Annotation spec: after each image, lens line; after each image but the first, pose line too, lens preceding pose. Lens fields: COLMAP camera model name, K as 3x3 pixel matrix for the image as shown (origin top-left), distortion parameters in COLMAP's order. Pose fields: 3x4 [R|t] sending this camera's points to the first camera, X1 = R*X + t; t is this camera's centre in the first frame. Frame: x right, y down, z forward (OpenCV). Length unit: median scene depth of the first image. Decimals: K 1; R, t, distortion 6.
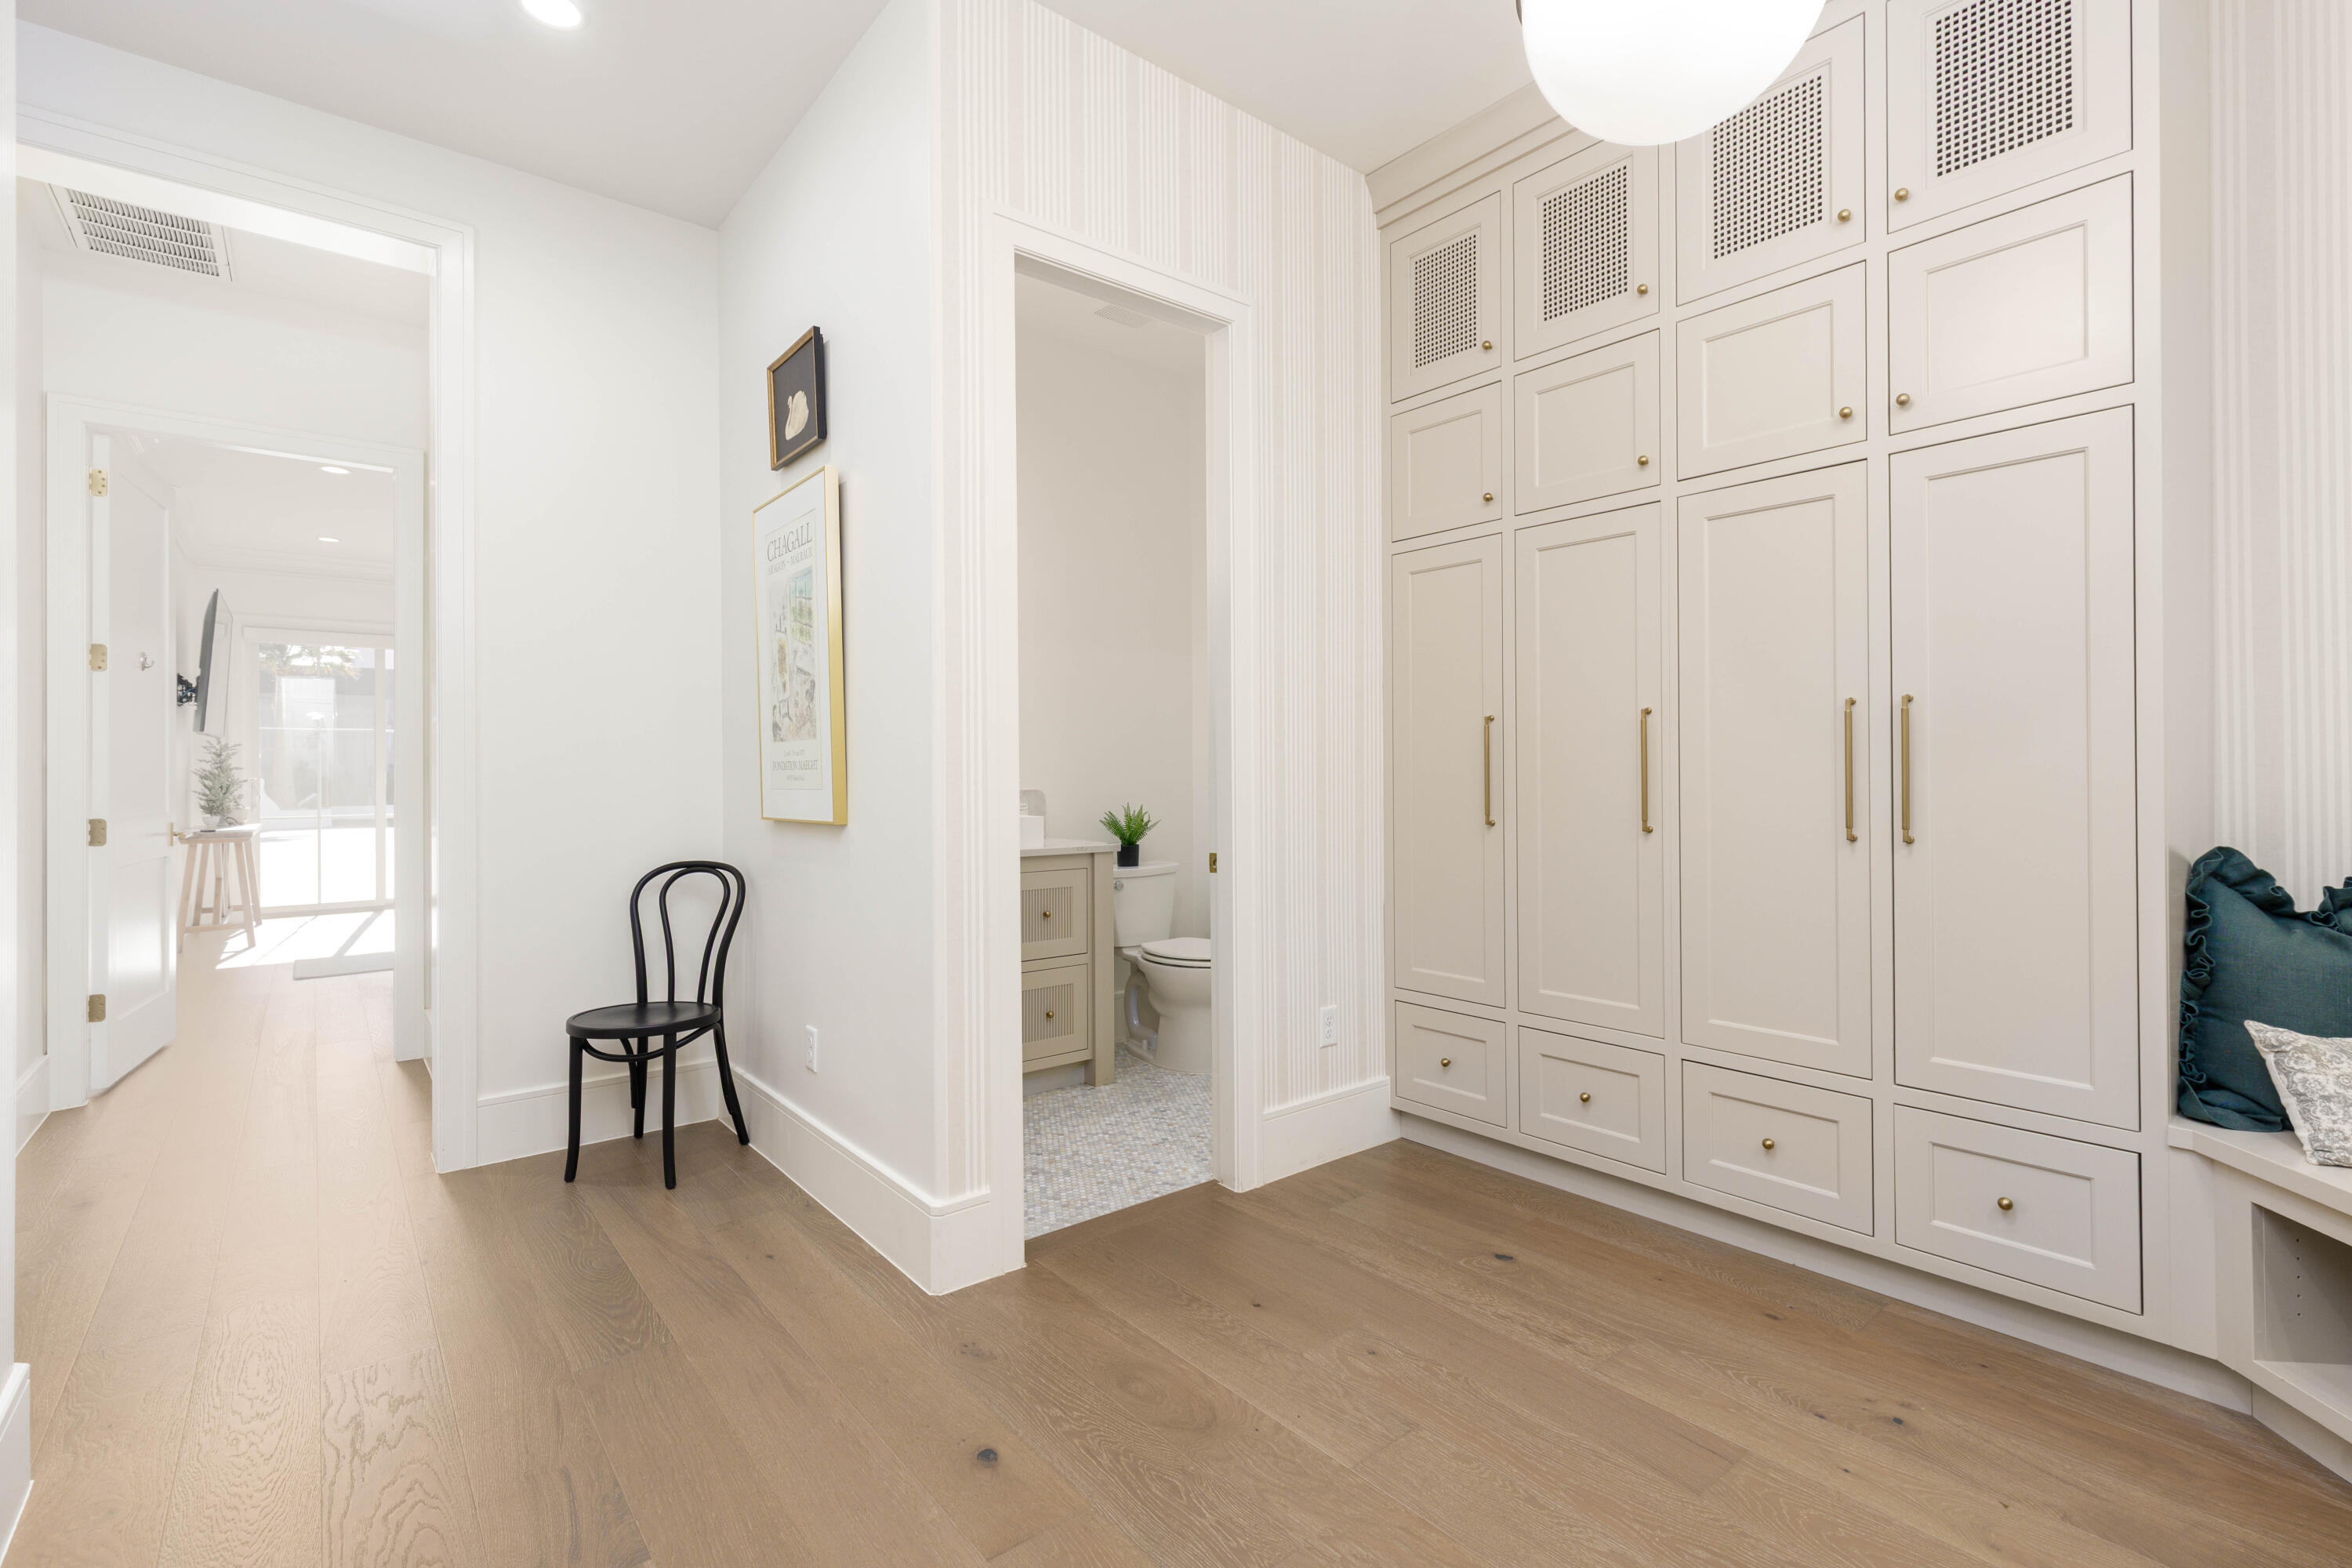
lens RADIAL K [[1065.3, 0, 1190.5], [0, 1065.3, 782.0], [0, 0, 1]] dist [0.003276, 0.001027]
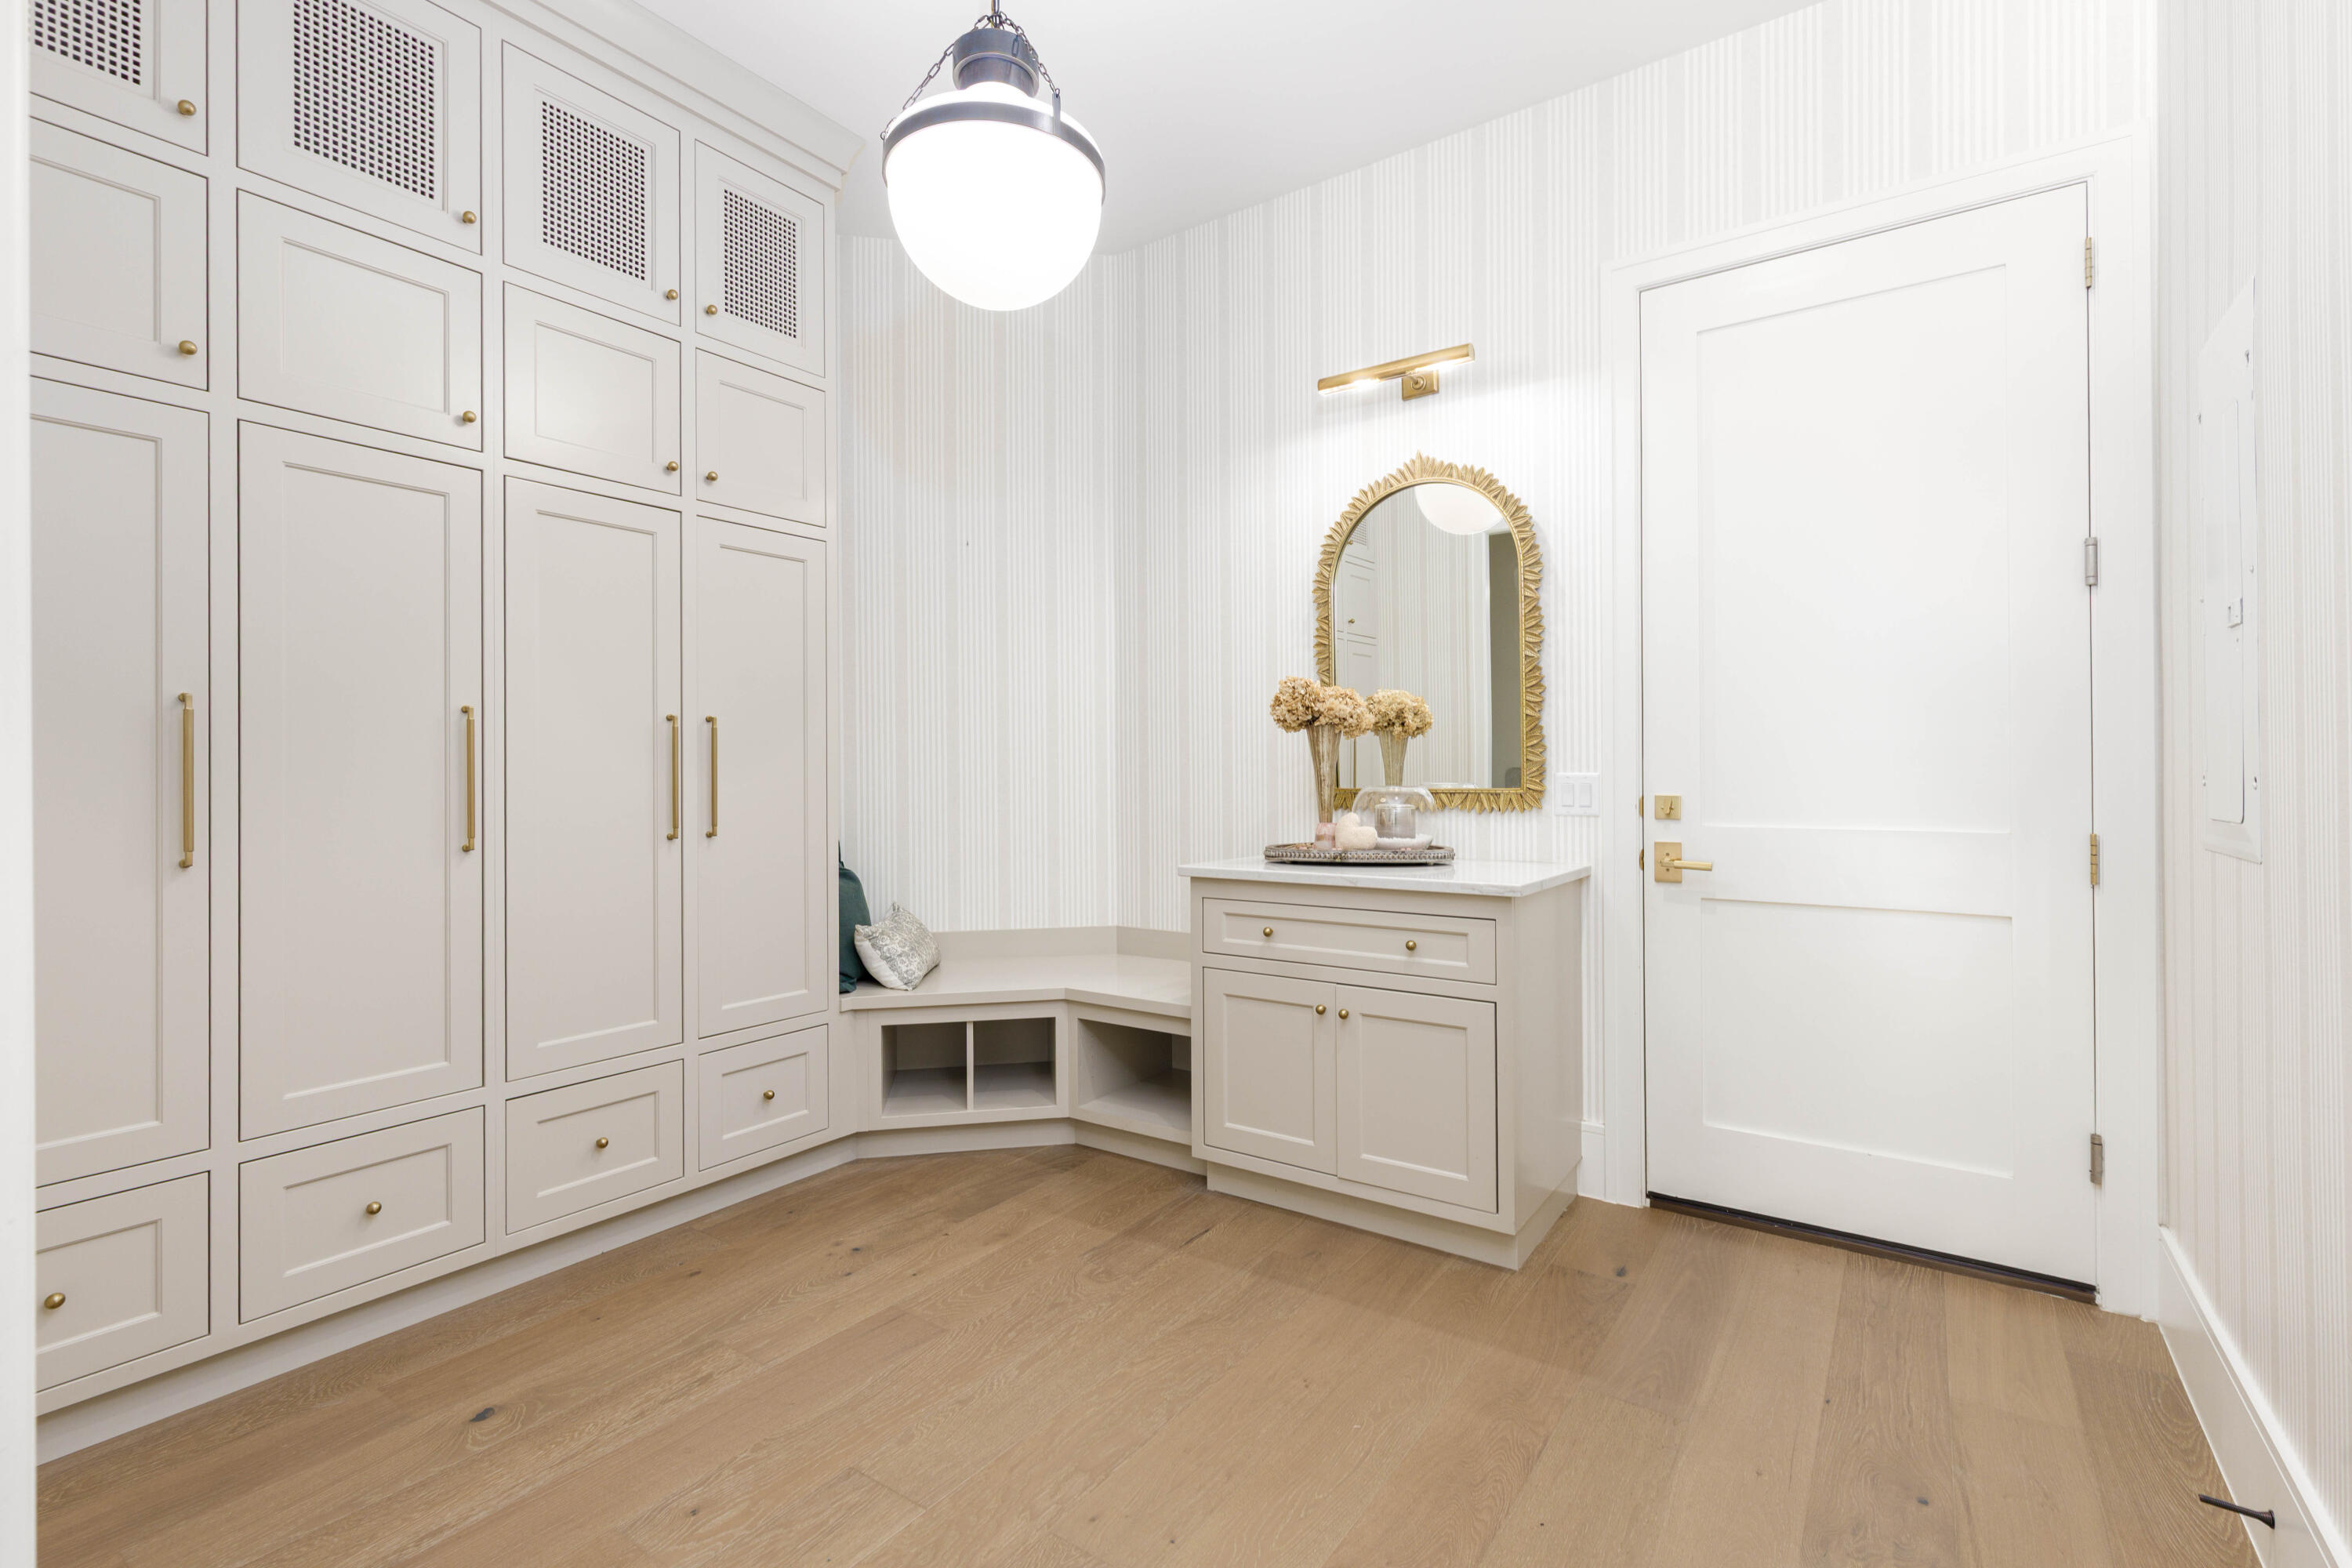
lens RADIAL K [[1065.3, 0, 1188.0], [0, 1065.3, 768.9], [0, 0, 1]] dist [0.003276, 0.001027]
pose [[-0.275248, 0.007466, 0.961344, -0.593175], [0.014336, 0.999891, -0.003661, -0.007289], [-0.961266, 0.012774, -0.275325, 0.730084]]
